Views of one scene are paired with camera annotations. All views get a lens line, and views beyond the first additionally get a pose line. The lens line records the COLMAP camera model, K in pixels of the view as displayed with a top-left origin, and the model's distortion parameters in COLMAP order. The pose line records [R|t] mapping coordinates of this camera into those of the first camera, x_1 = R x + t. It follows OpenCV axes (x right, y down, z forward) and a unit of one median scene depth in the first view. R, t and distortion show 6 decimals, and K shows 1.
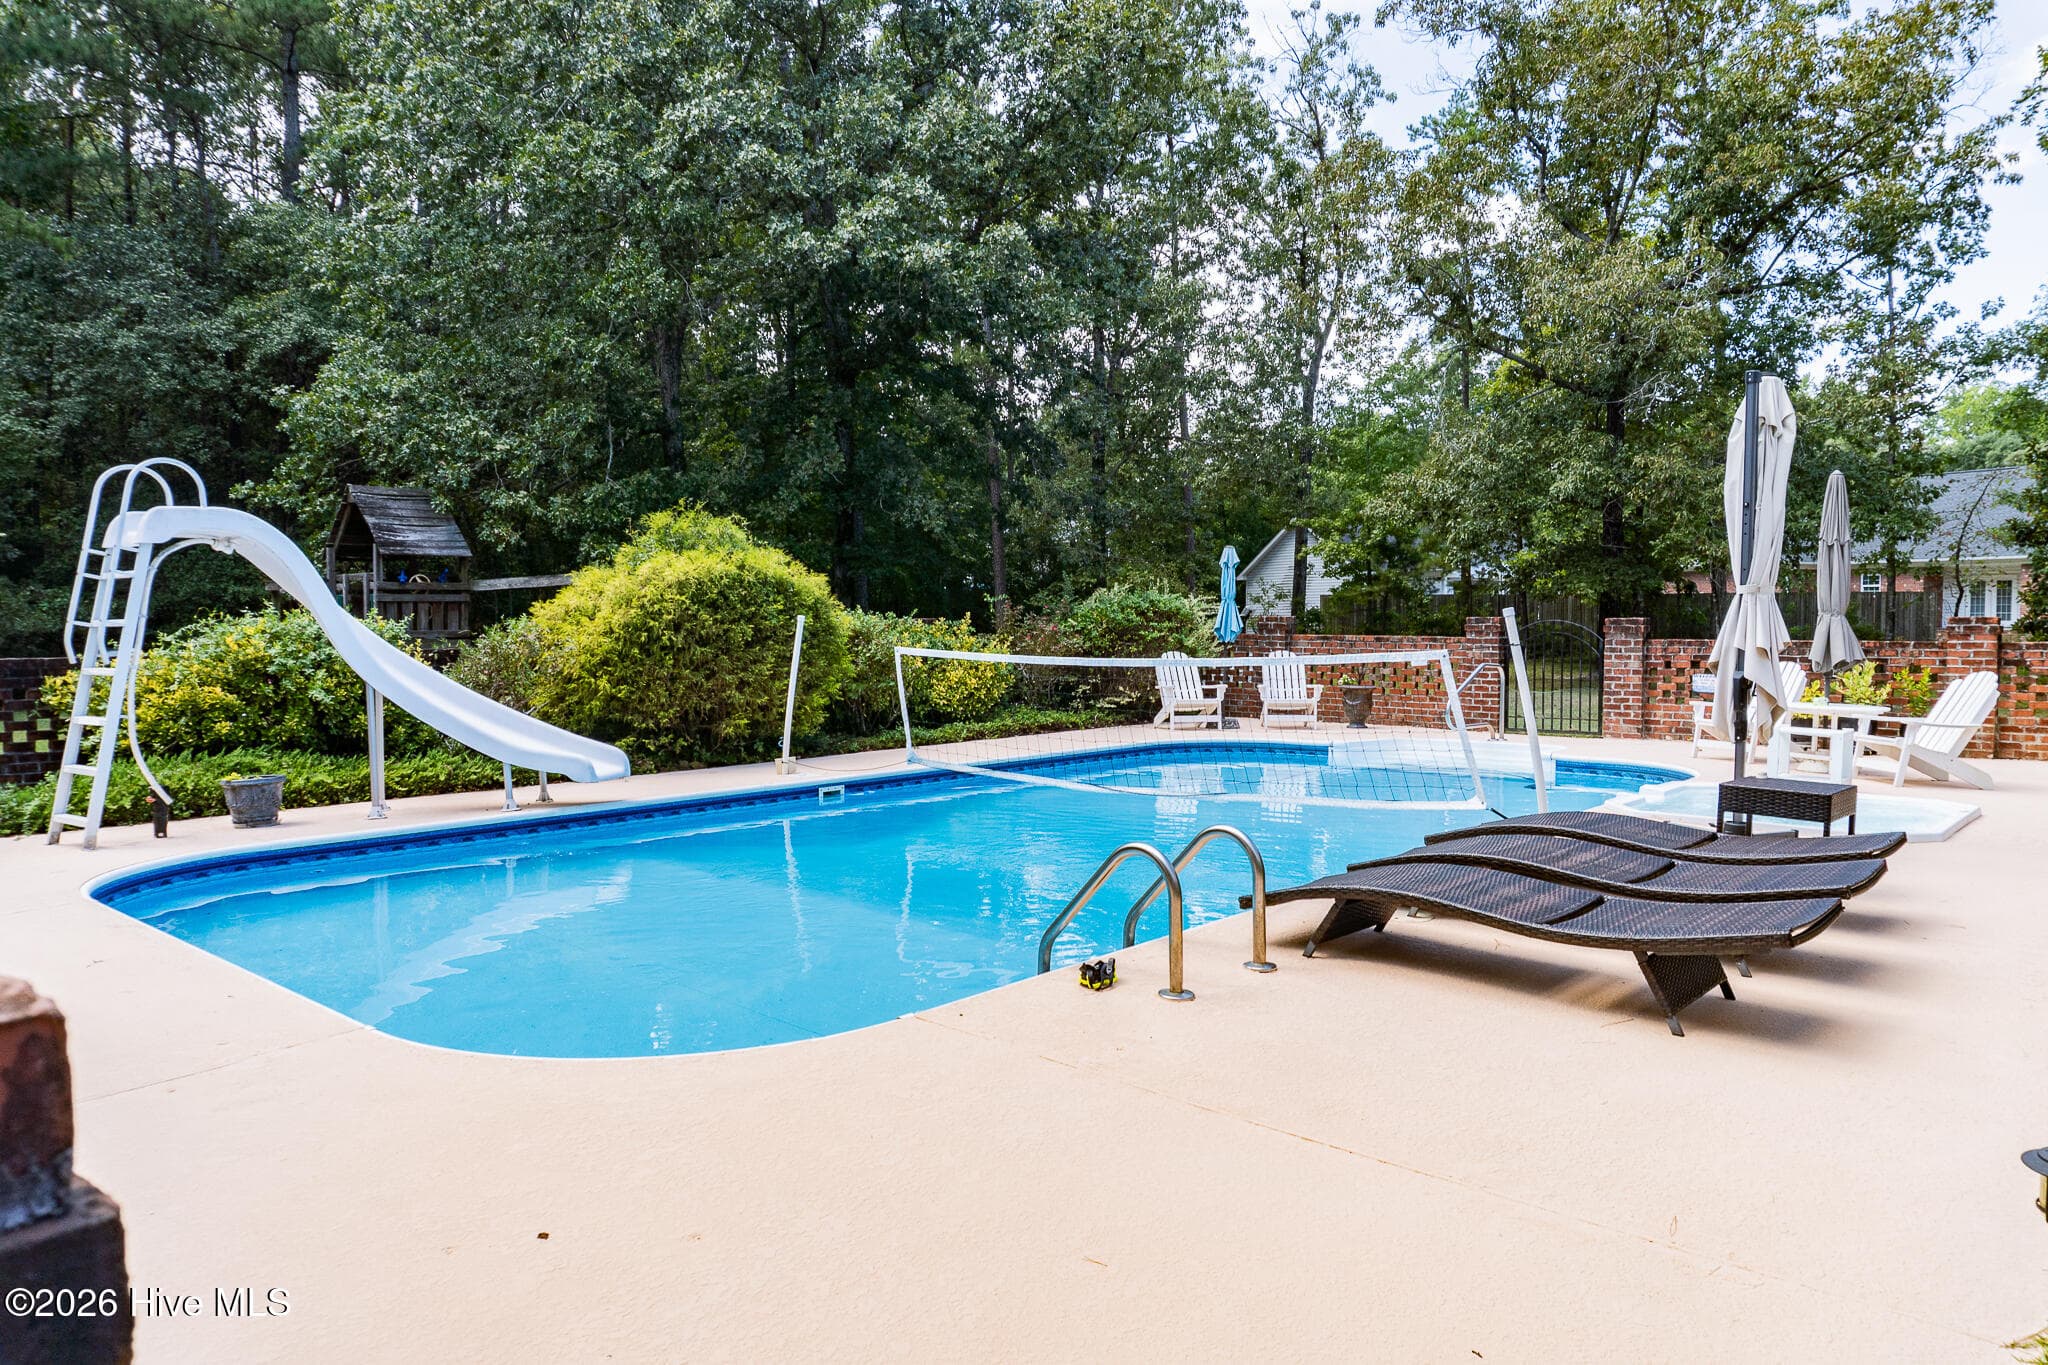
lens RADIAL K [[1360.2, 0, 1034.0], [0, 1360.2, 683.9], [0, 0, 1]] dist [-0.017892, -0.002097]
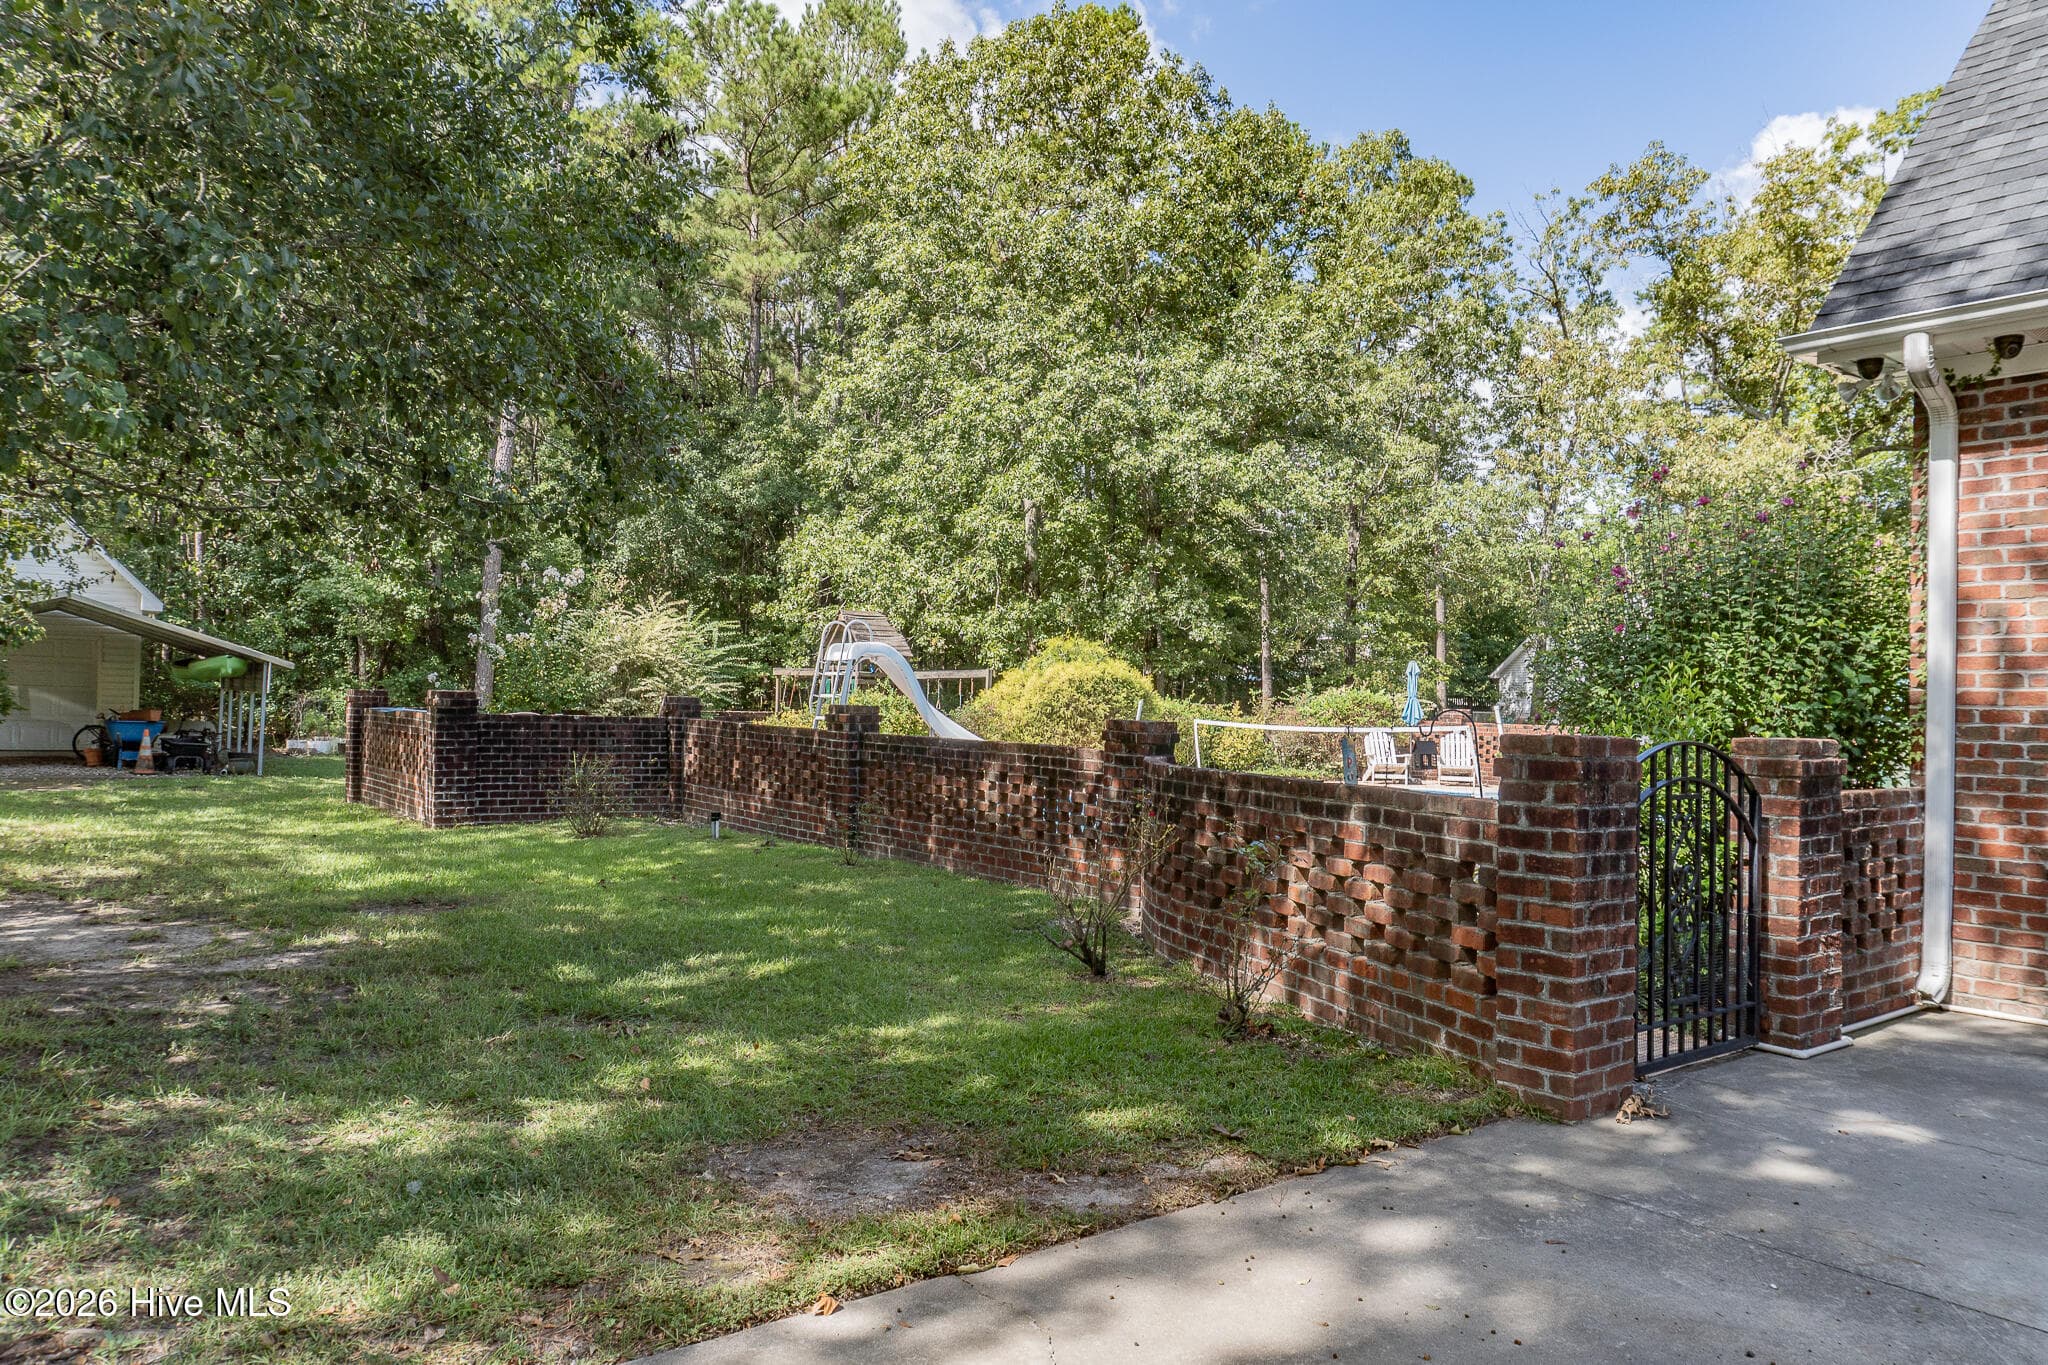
lens RADIAL K [[1360.2, 0, 1034.0], [0, 1360.2, 683.9], [0, 0, 1]] dist [-0.017892, -0.002097]
pose [[0.978396, 0.022983, -0.205458, 0.039604], [-0.035514, 0.997713, -0.057510, 0.023517], [0.203666, 0.063564, 0.976975, -0.521878]]
